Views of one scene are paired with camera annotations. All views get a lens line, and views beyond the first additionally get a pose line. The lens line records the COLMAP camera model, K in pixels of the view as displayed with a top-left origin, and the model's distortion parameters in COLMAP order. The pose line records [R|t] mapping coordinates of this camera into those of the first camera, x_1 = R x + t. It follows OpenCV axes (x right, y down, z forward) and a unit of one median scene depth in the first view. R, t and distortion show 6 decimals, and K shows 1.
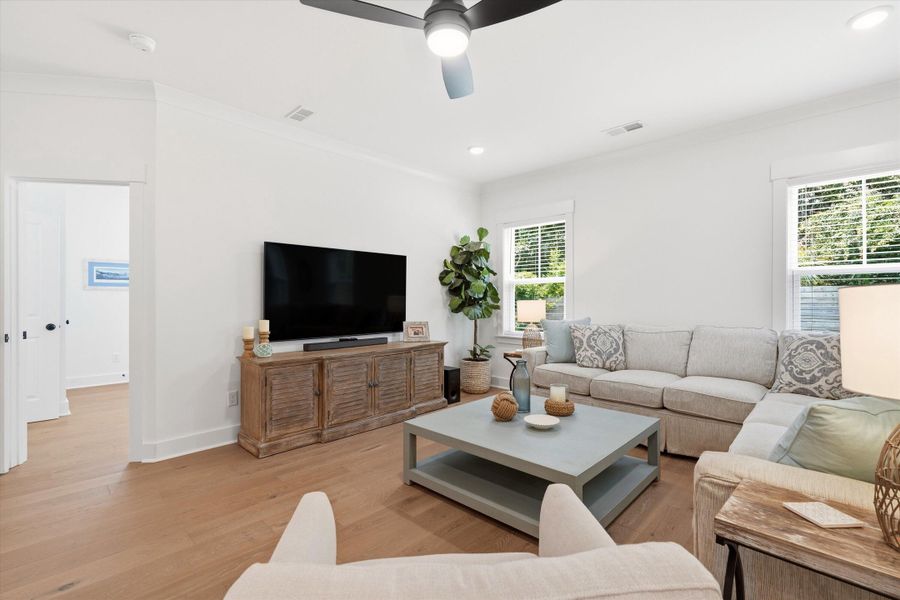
lens RADIAL K [[408.7, 0, 450.0], [0, 408.7, 300.0], [0, 0, 1]] dist [0.000642, -0.000010]
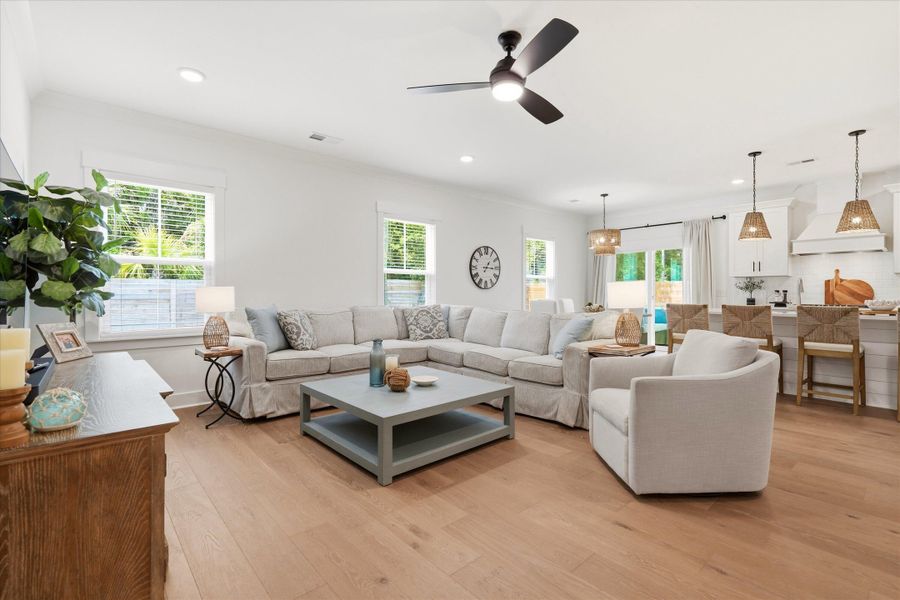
lens RADIAL K [[410.6, 0, 449.5], [0, 410.6, 297.1], [0, 0, 1]] dist [0.002644, -0.000642]
pose [[0.084931, -0.011547, 0.996320, -0.618278], [0.002867, 0.999932, 0.011344, 0.014920], [-0.996383, 0.001893, 0.084958, 0.486106]]
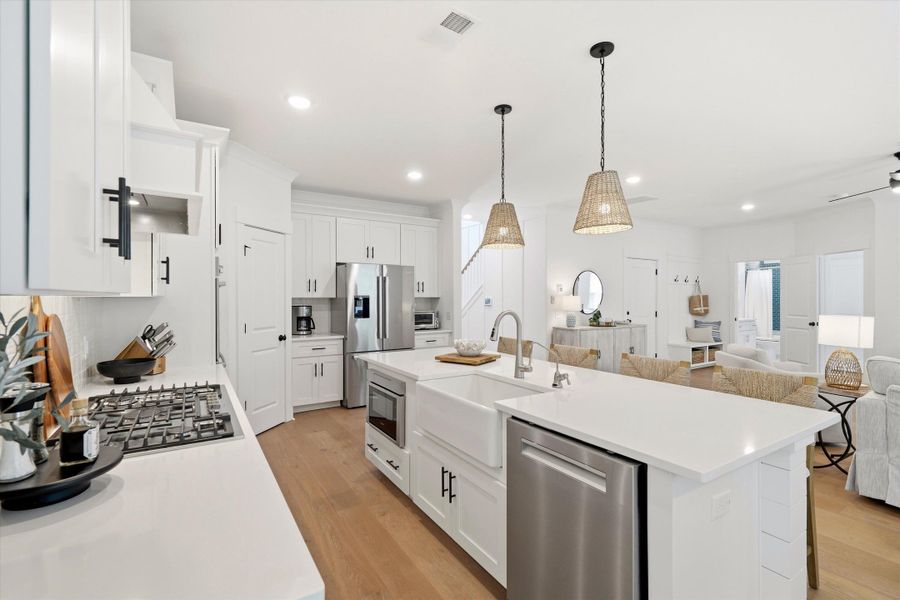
lens RADIAL K [[410.6, 0, 449.5], [0, 410.6, 297.1], [0, 0, 1]] dist [0.002644, -0.000642]
pose [[-0.248224, -0.001879, -0.968701, 1.142673], [-0.000249, 0.999998, -0.001876, -0.038768], [0.968703, -0.000224, -0.248224, -0.313233]]
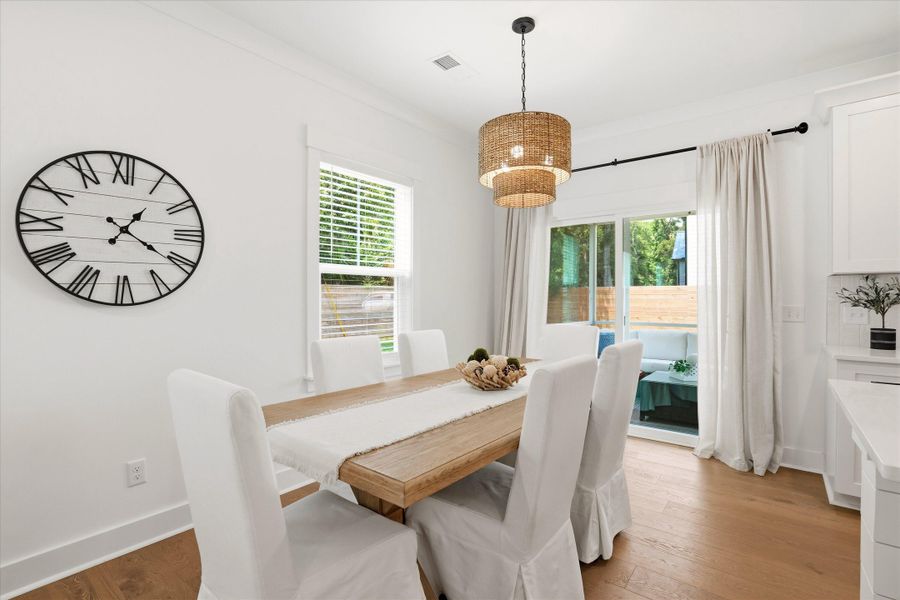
lens RADIAL K [[420.4, 0, 450.0], [0, 420.4, 300.0], [0, 0, 1]] dist [-0.017960, 0.000592]
pose [[-0.093244, -0.004087, 0.995635, 0.501395], [0.001222, 0.999990, 0.004219, -0.005227], [-0.995643, 0.001610, -0.093238, 0.165842]]
